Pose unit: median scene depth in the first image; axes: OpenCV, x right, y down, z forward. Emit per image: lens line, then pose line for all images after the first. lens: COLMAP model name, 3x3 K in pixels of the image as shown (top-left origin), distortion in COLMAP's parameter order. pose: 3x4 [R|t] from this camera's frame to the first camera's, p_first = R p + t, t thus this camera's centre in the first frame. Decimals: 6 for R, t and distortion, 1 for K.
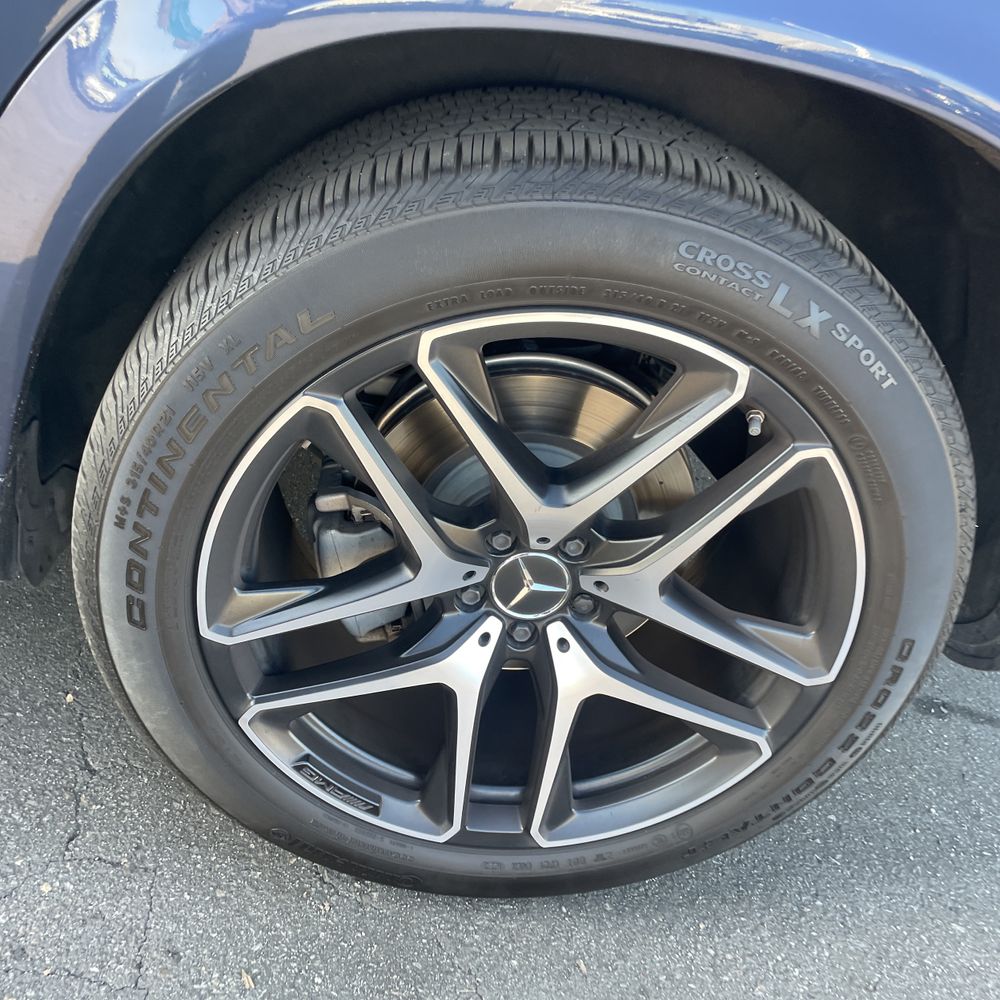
lens RADIAL K [[1007.2, 0, 495.8], [0, 1007.2, 494.1], [0, 0, 1]] dist [0.099300, -0.133840]
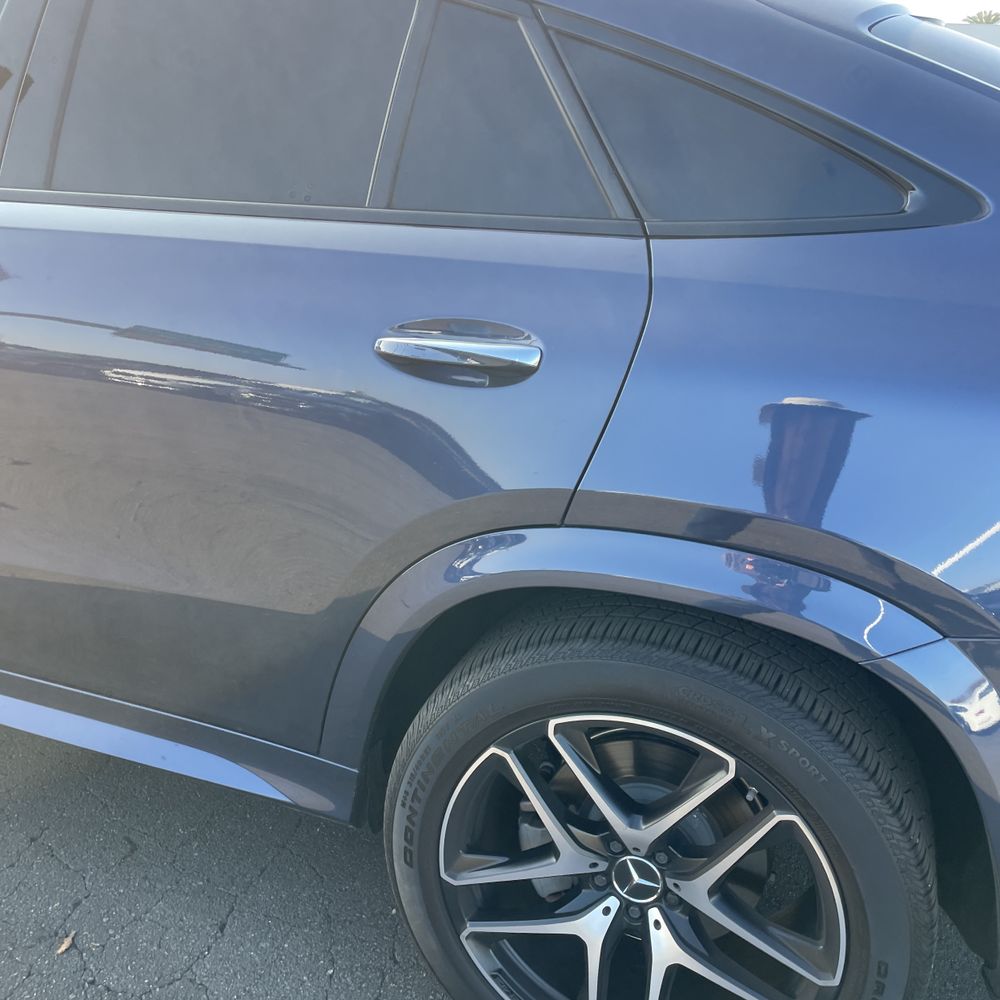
lens RADIAL K [[1007.2, 0, 495.8], [0, 1007.2, 494.1], [0, 0, 1]] dist [0.099300, -0.133840]
pose [[0.909918, 0.004550, -0.414763, 0.522490], [-0.113436, 0.964549, -0.238280, -0.089962], [0.398976, 0.263864, 0.878177, -0.682453]]
